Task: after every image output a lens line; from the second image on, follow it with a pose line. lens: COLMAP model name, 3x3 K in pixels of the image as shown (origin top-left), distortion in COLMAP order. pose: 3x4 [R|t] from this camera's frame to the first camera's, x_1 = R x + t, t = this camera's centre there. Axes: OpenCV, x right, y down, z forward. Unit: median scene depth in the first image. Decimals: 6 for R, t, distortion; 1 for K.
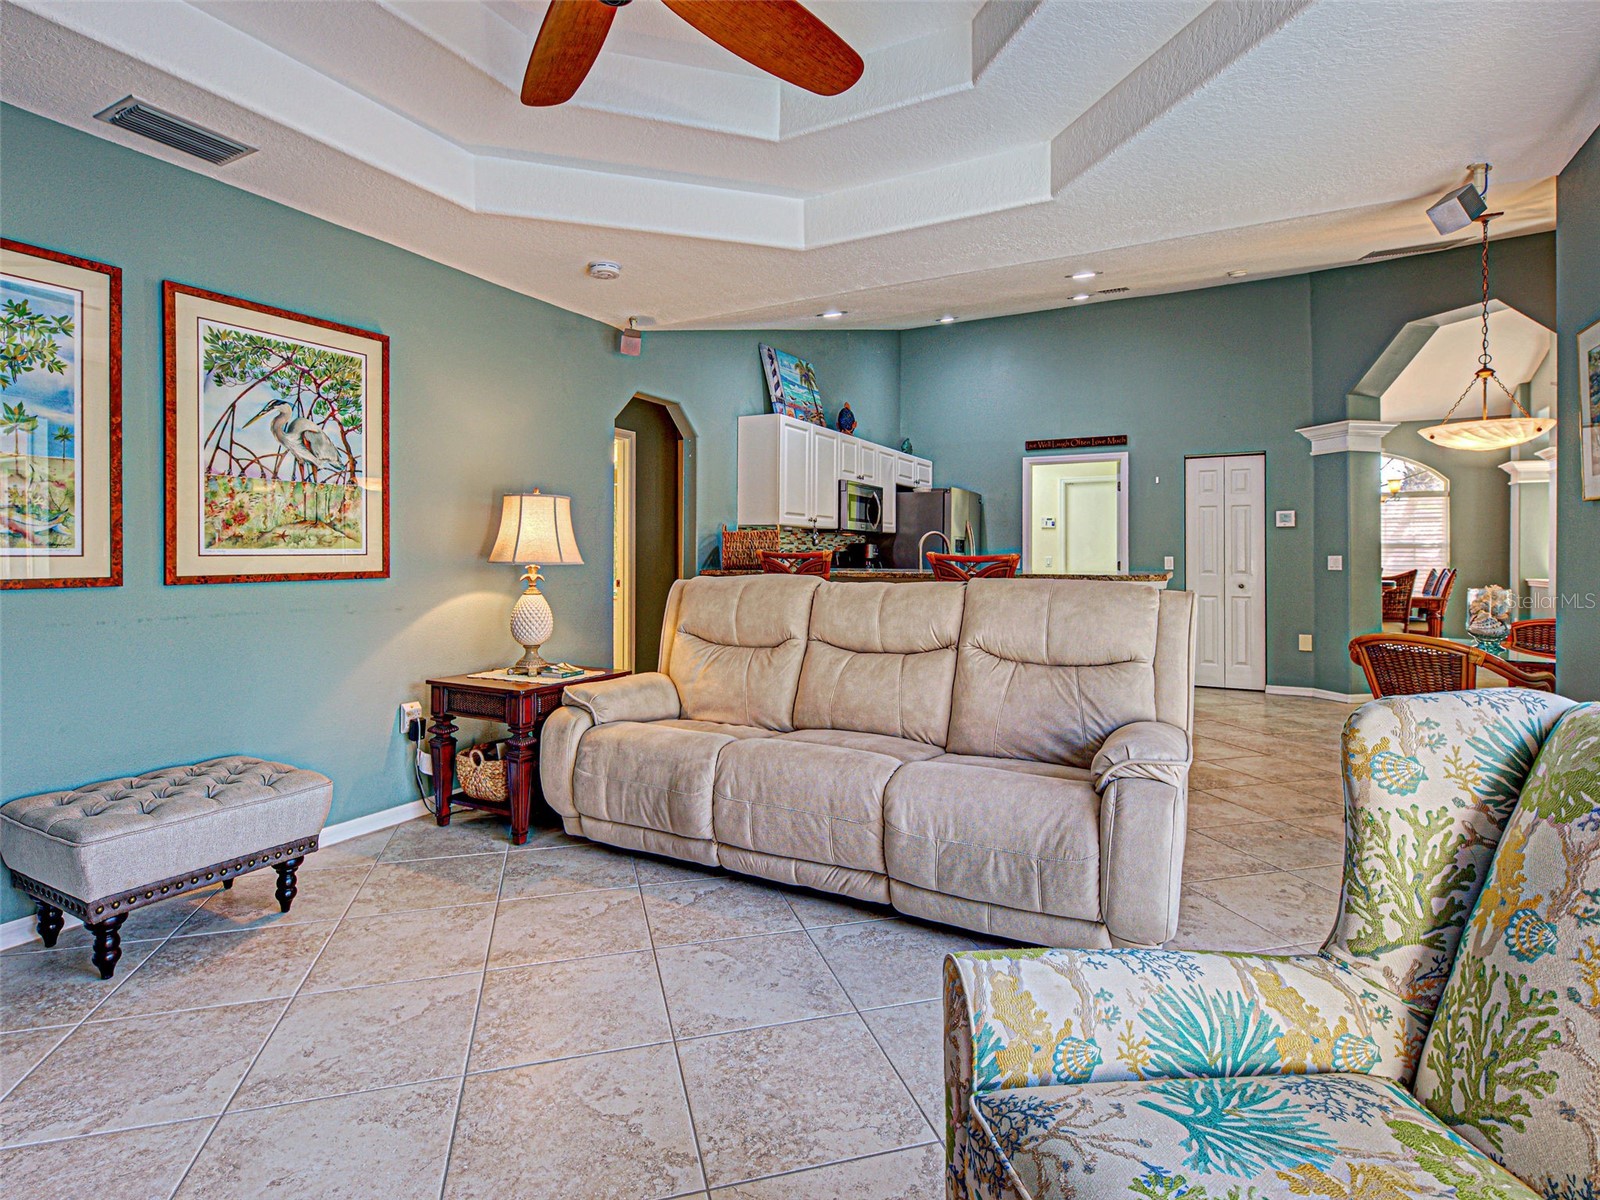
lens RADIAL K [[800.7, 0, 800.3], [0, 800.7, 565.5], [0, 0, 1]] dist [0.010873, -0.003471]
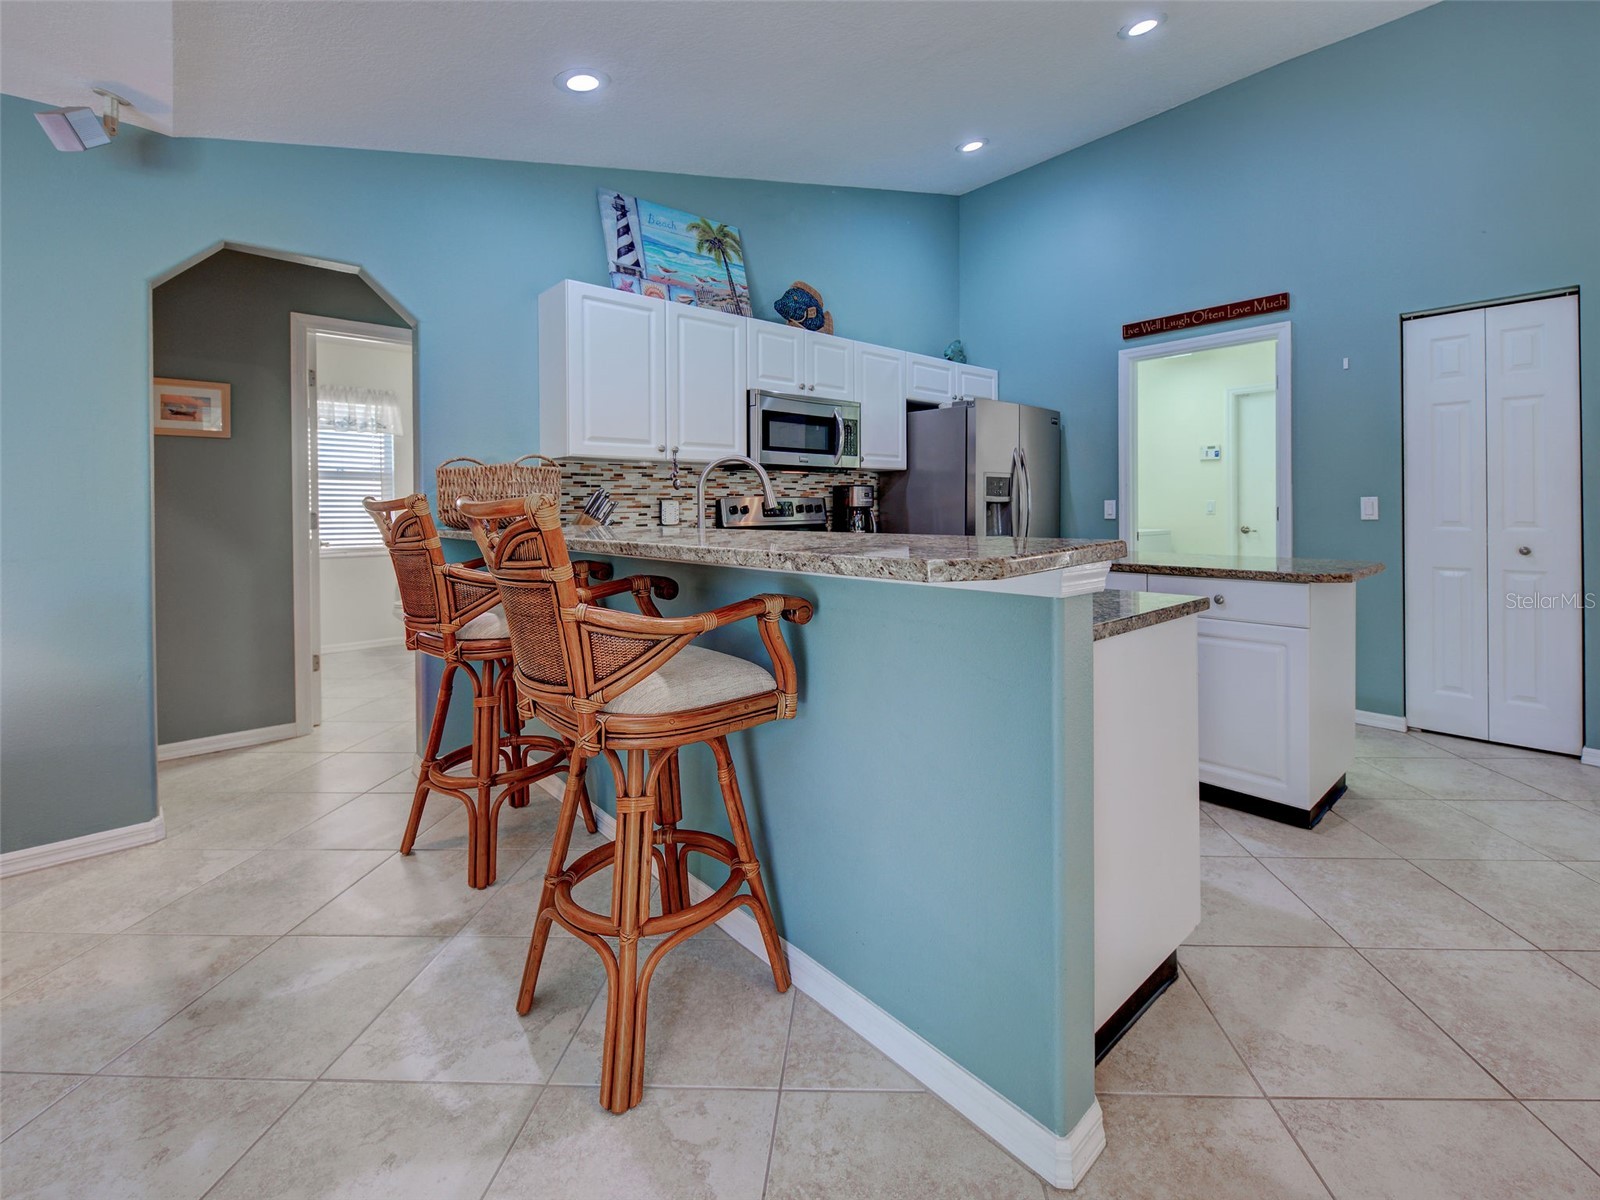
lens RADIAL K [[689.8, 0, 856.3], [0, 689.8, 511.9], [0, 0, 1]] dist [0.006906, -0.003540]
pose [[0.948610, -0.008061, -0.316345, 0.656949], [0.008128, 0.999966, -0.001107, -0.011538], [0.316343, -0.001521, 0.948644, 1.039325]]
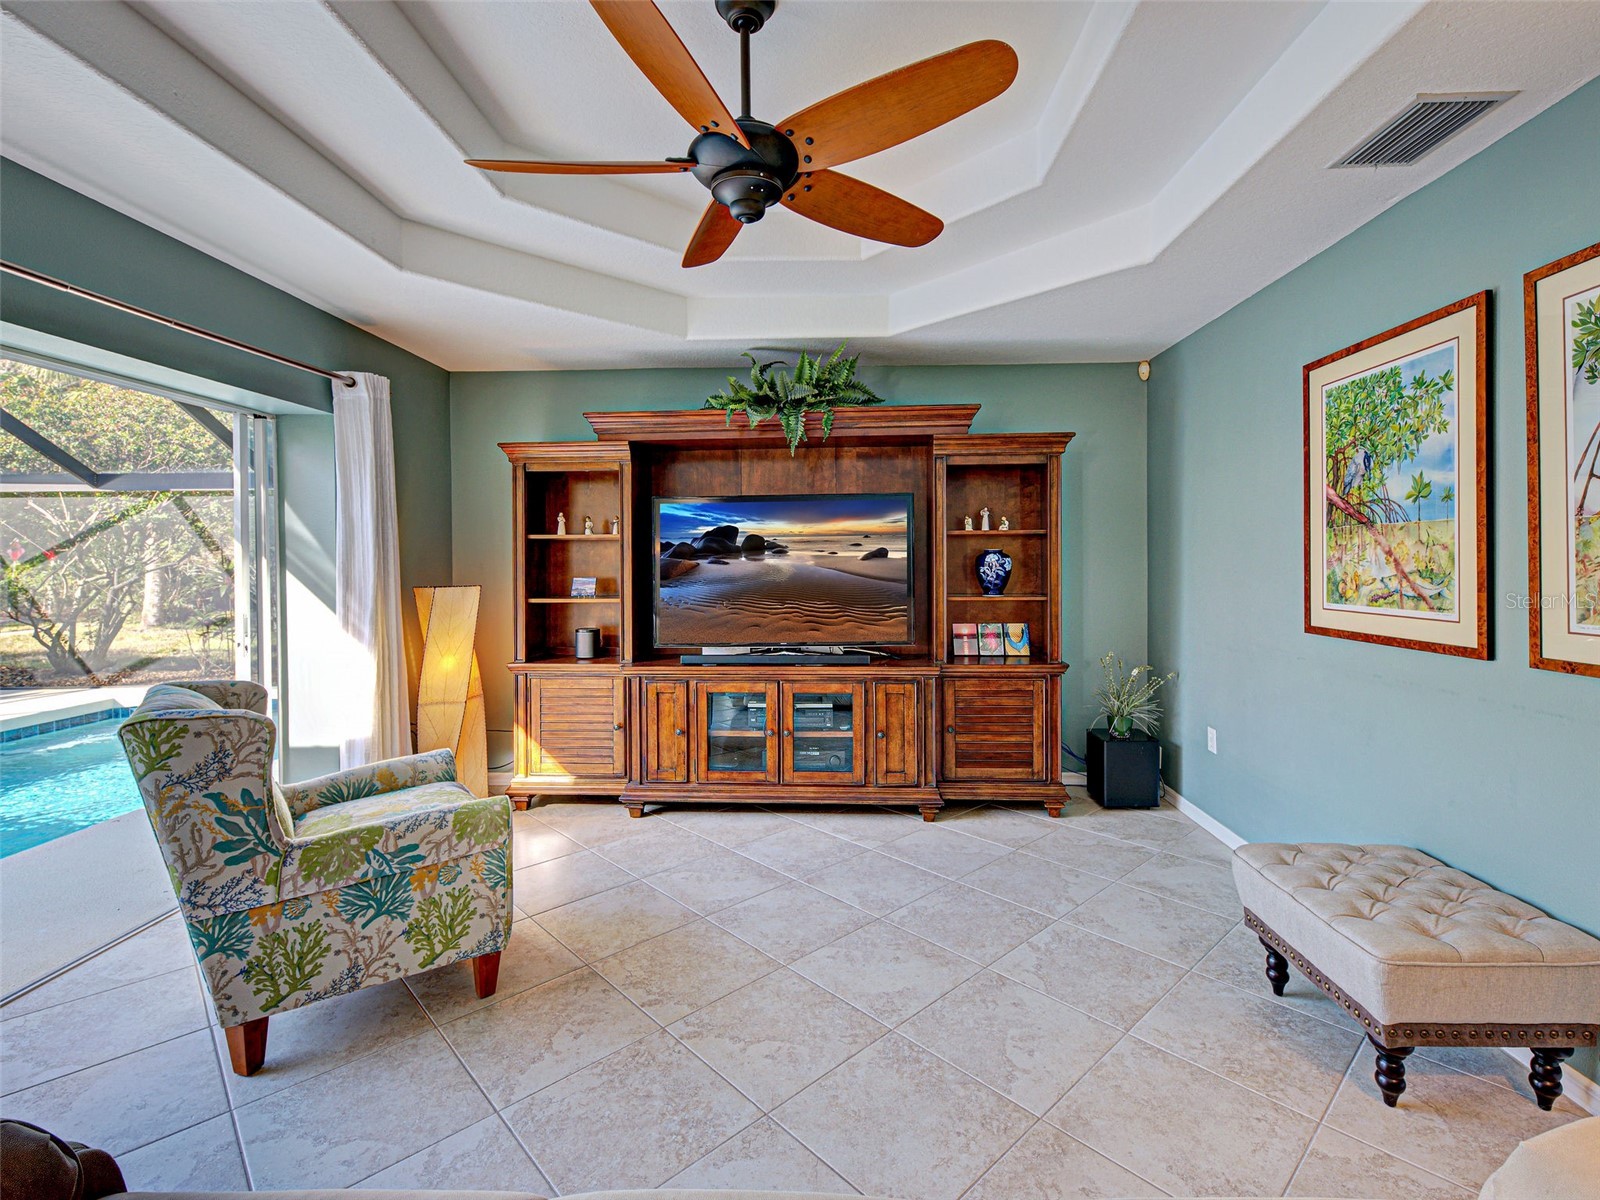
lens RADIAL K [[754.2, 0, 816.3], [0, 754.2, 575.0], [0, 0, 1]] dist [0.012189, -0.002740]
pose [[-0.889747, 0.012370, -0.456287, 0.138281], [-0.002072, 0.999513, 0.031138, -0.076240], [0.456450, 0.028650, -0.889288, 1.191761]]
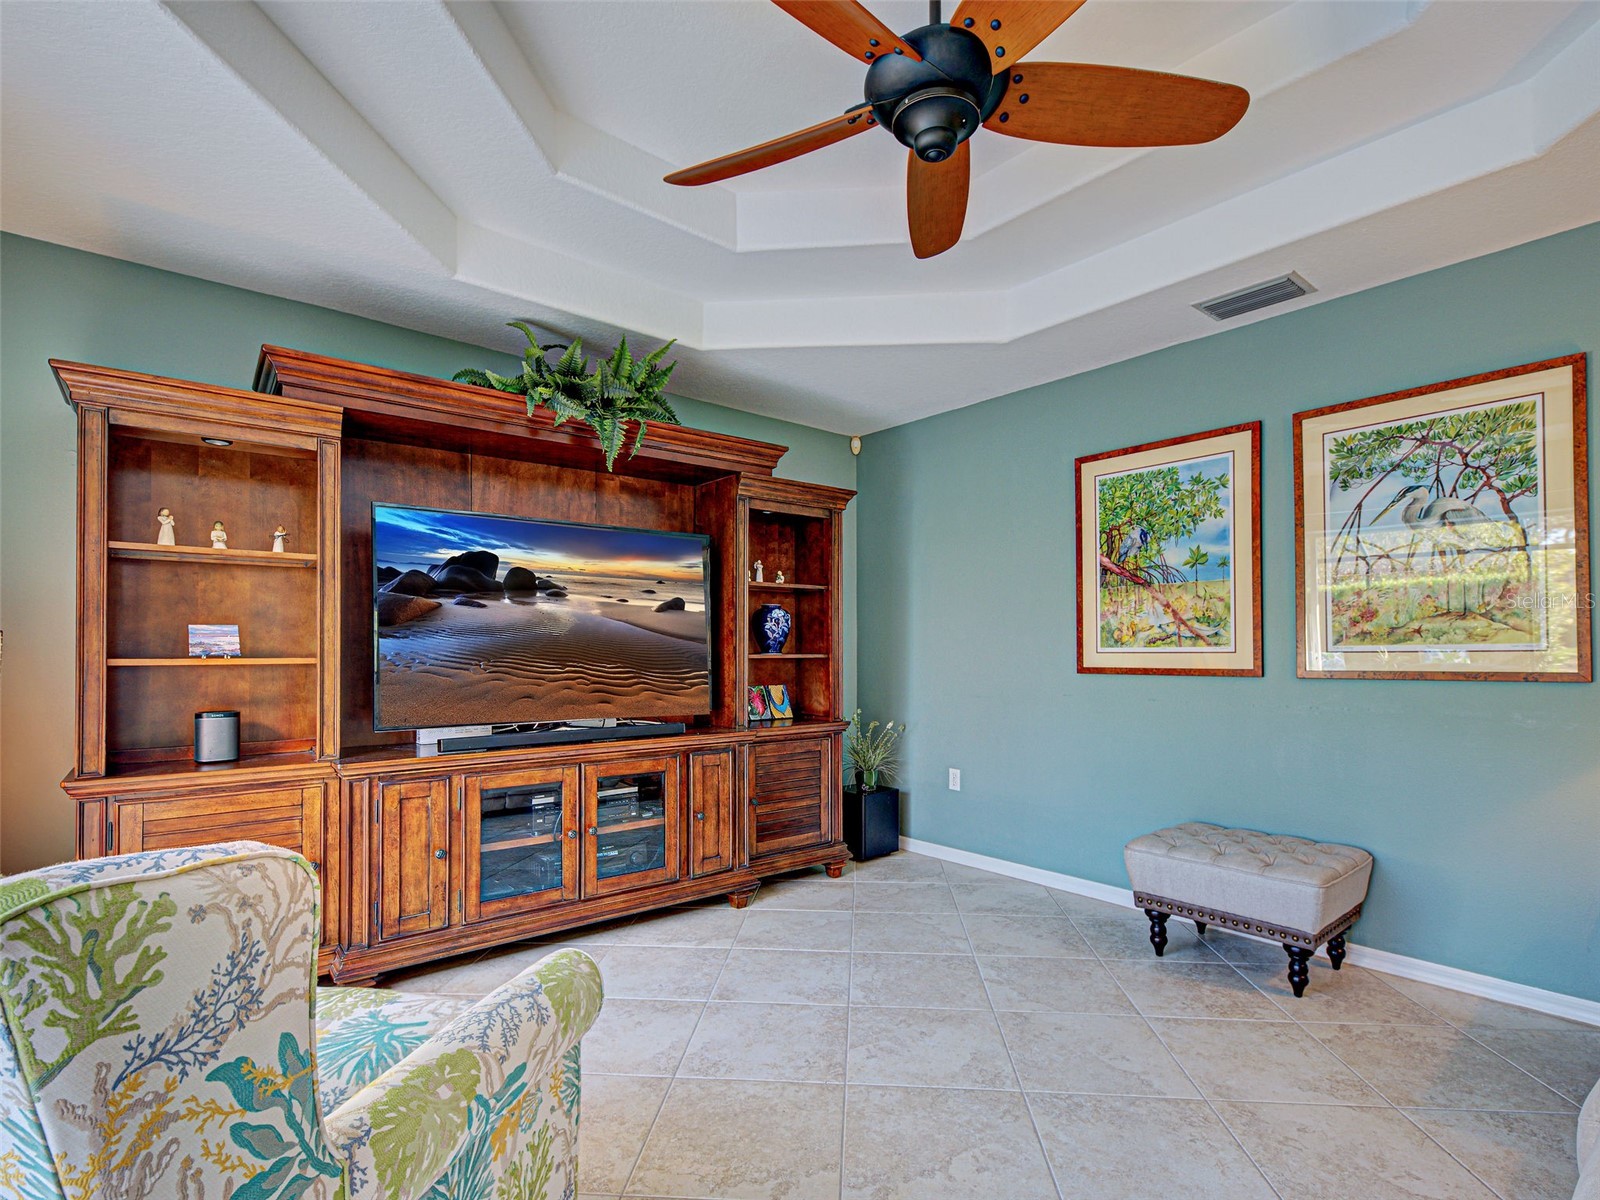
lens RADIAL K [[800.7, 0, 797.4], [0, 800.7, 651.5], [0, 0, 1]] dist [0.010873, -0.003471]
pose [[-0.351376, -0.002796, -0.936230, 0.478428], [-0.011039, 0.999938, 0.001156, -0.005977], [0.936169, 0.010741, -0.351385, 0.656764]]
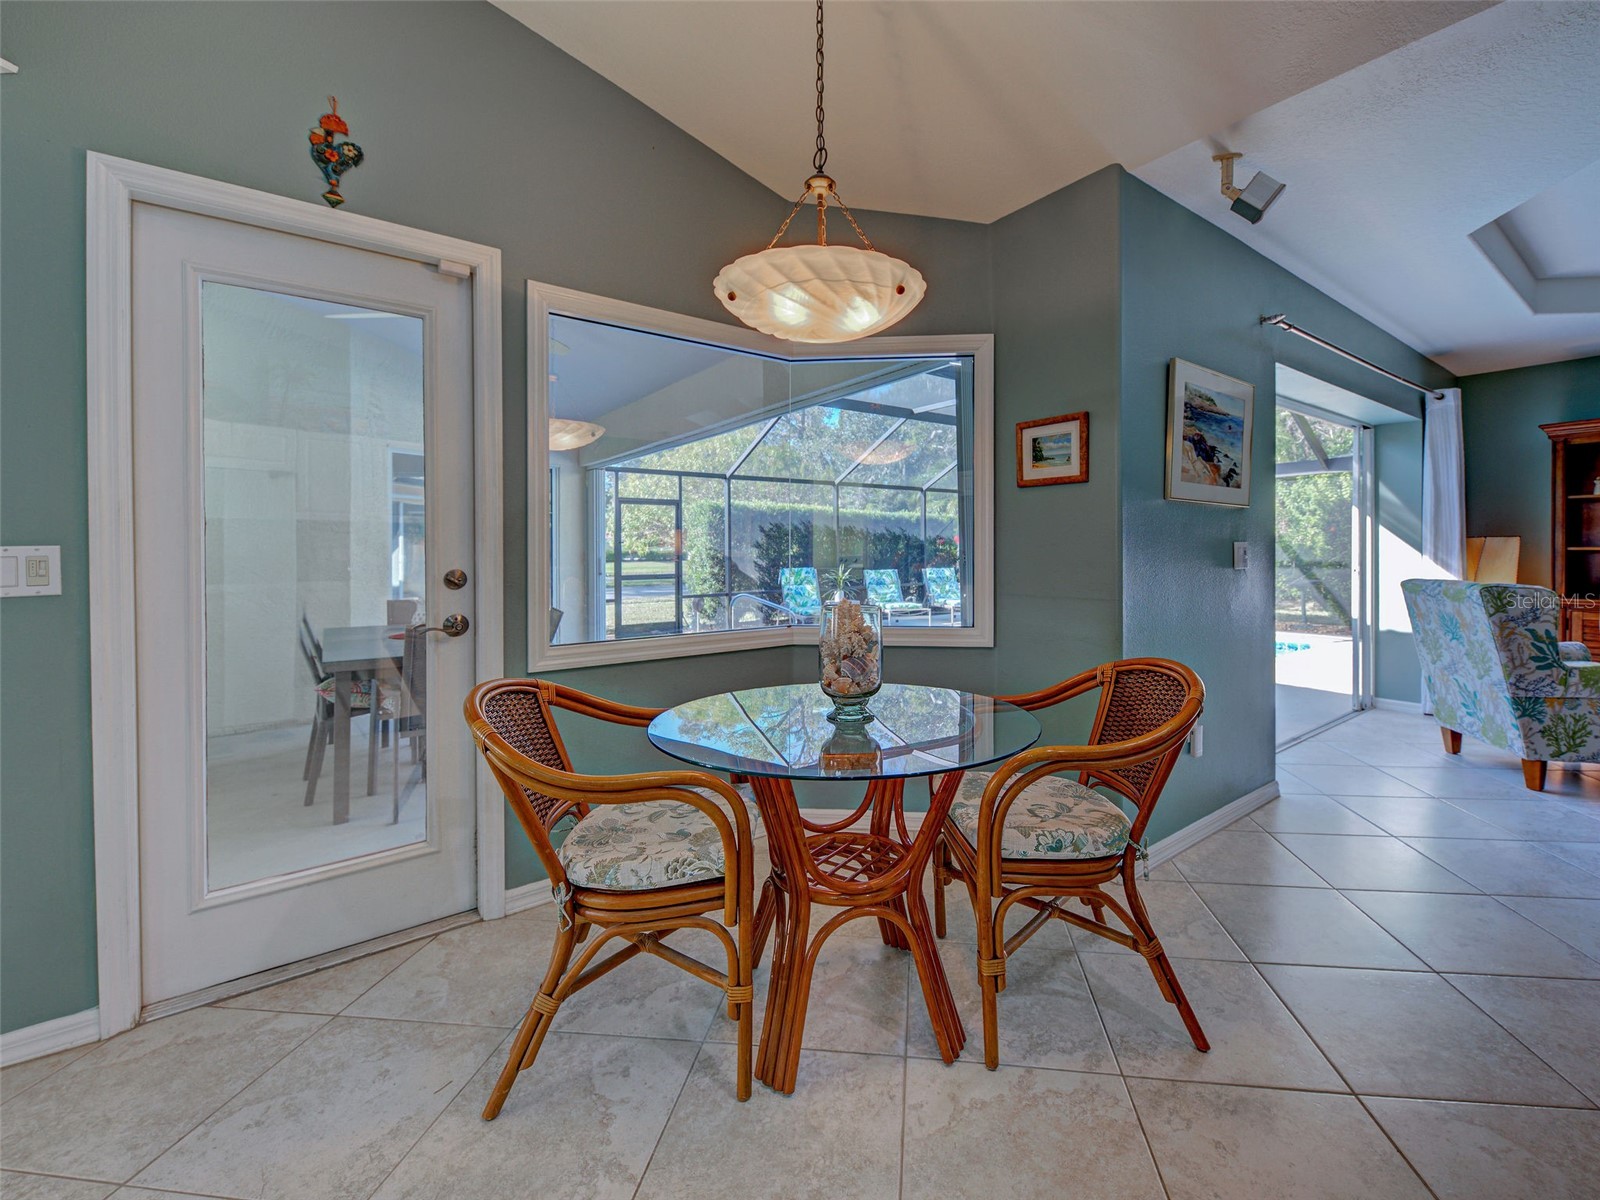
lens RADIAL K [[689.8, 0, 836.7], [0, 689.8, 553.8], [0, 0, 1]] dist [0.006906, -0.003540]
pose [[-0.919307, 0.001768, 0.393538, 0.867983], [0.009290, 0.999809, 0.017210, -0.017009], [-0.393432, 0.019477, -0.919147, 1.808314]]
